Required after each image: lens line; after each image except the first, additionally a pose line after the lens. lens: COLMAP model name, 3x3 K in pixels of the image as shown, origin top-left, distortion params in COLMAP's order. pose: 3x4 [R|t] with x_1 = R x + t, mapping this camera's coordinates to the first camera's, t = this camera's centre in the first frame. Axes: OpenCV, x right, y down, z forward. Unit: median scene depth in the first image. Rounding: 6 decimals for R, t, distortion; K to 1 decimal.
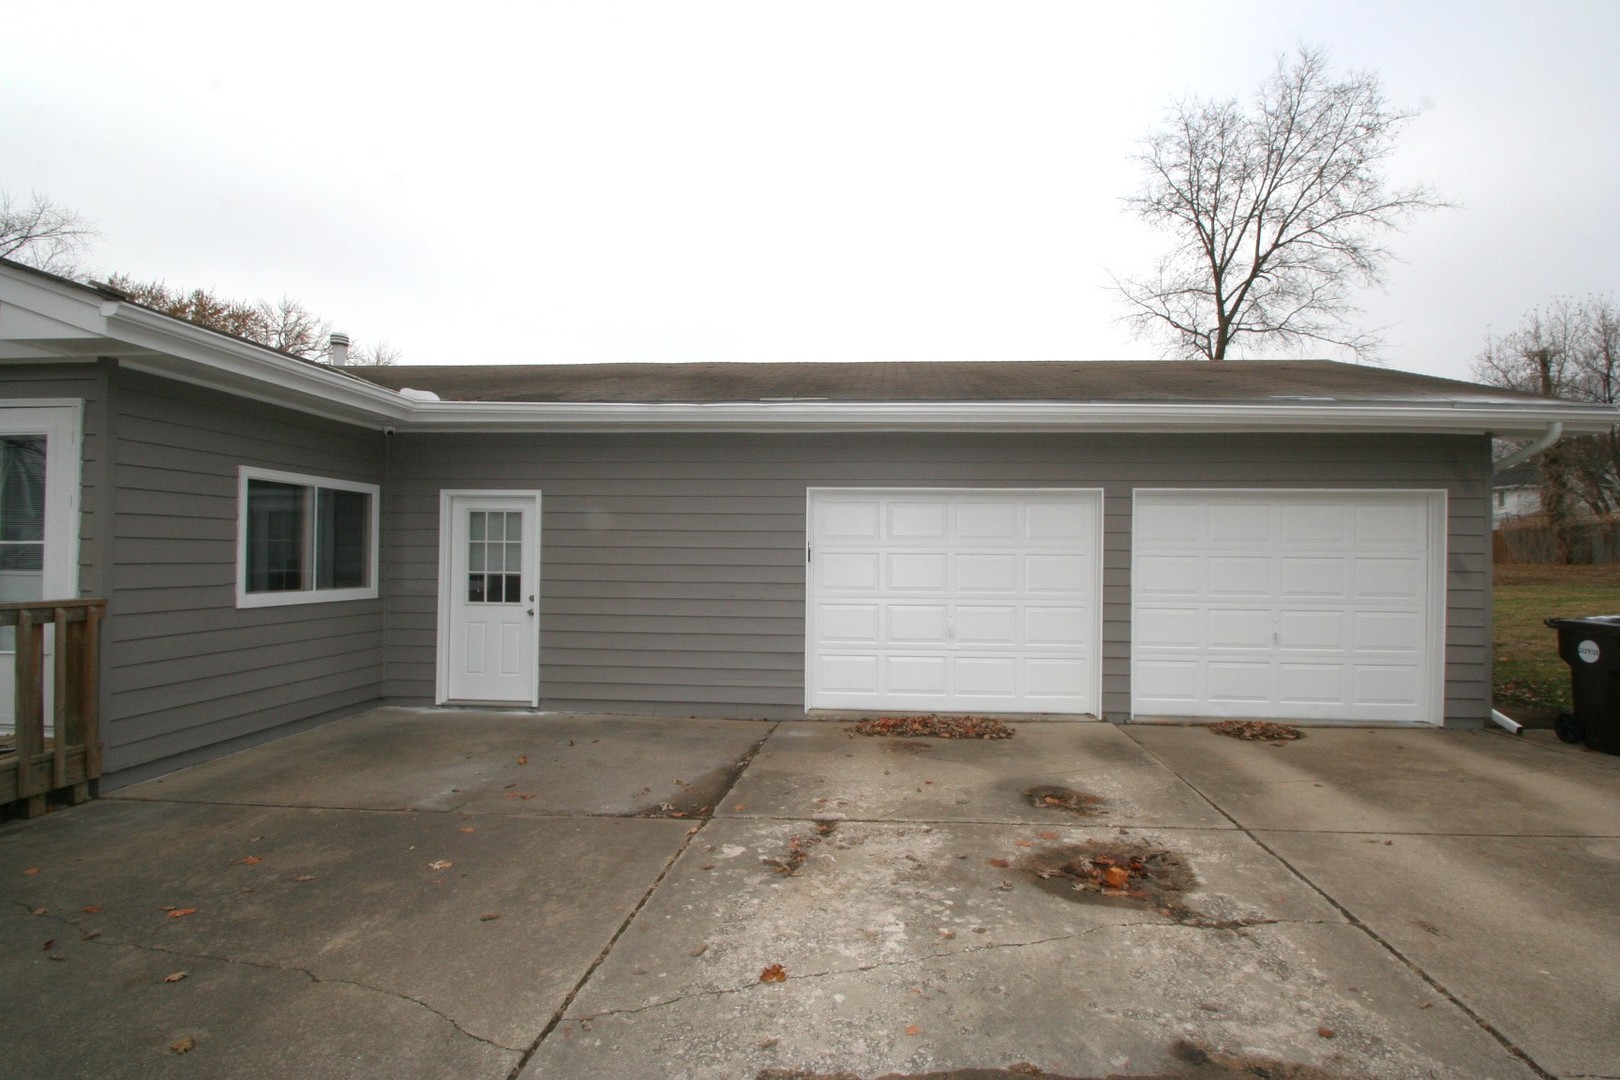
lens RADIAL K [[761.9, 0, 811.6], [0, 761.9, 546.5], [0, 0, 1]] dist [0.004497, -0.011352]
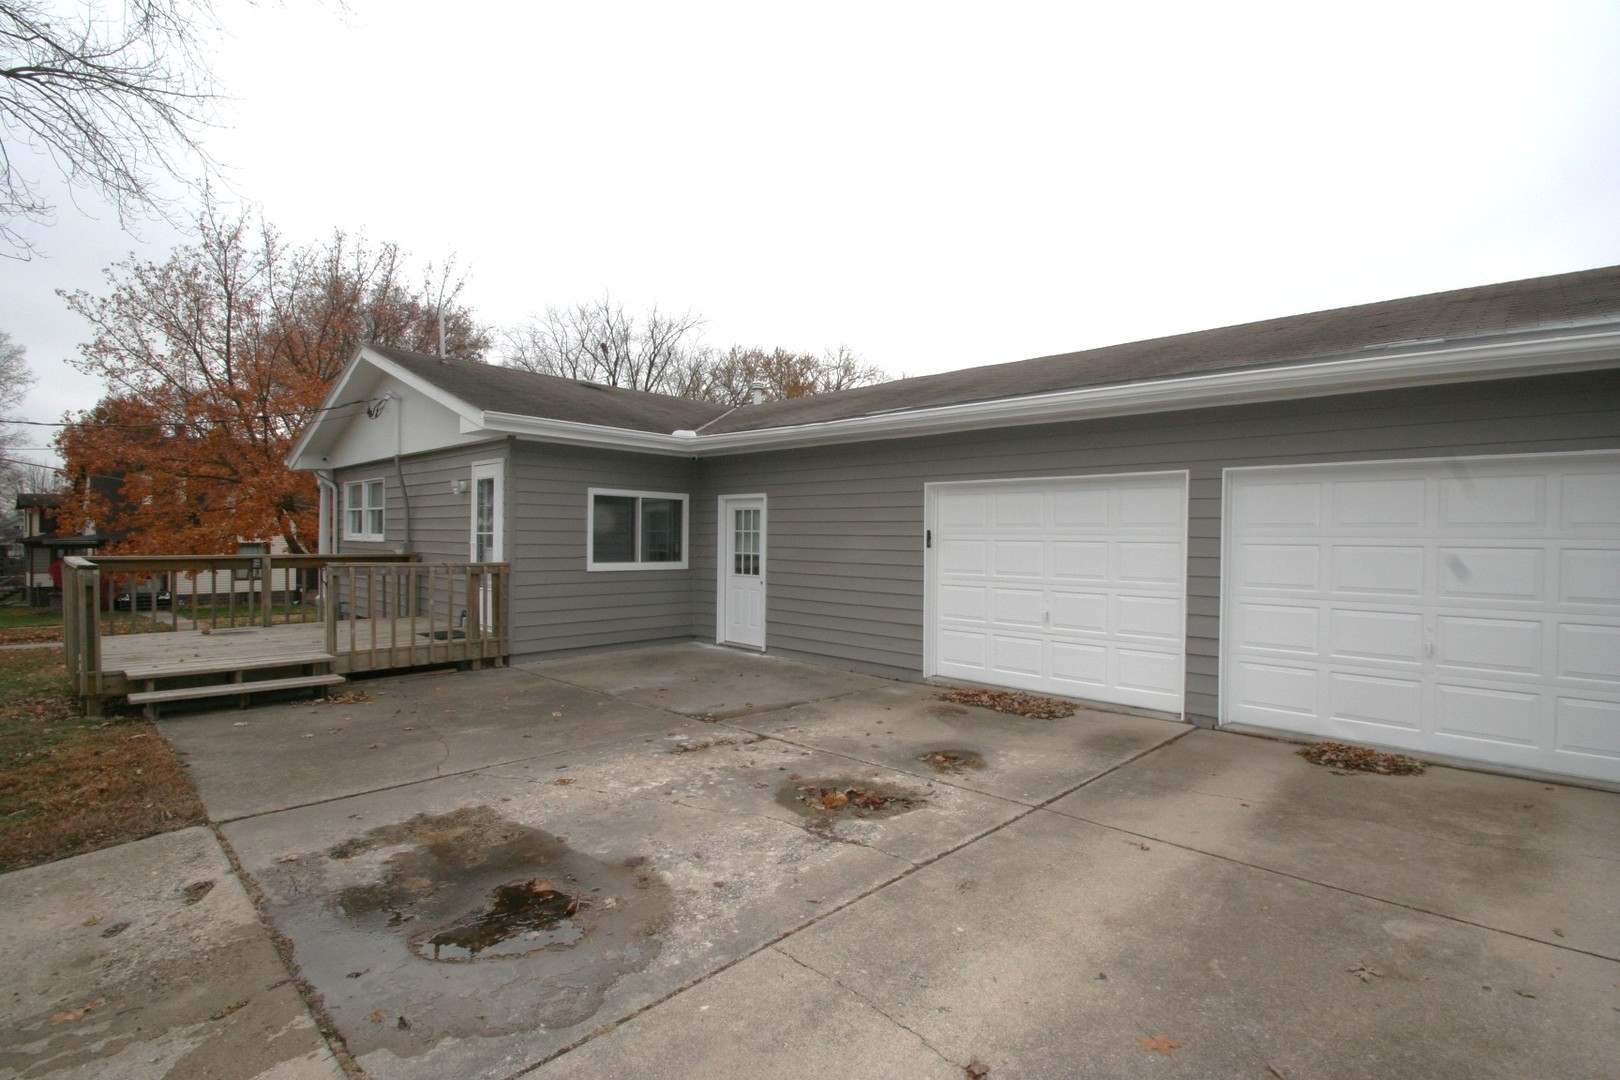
lens RADIAL K [[761.9, 0, 845.6], [0, 761.9, 542.3], [0, 0, 1]] dist [0.004497, -0.011352]
pose [[0.781058, 0.004217, -0.624444, 0.805487], [0.002462, 0.999949, 0.009833, 0.000876], [0.624454, -0.009218, 0.781008, 0.027251]]
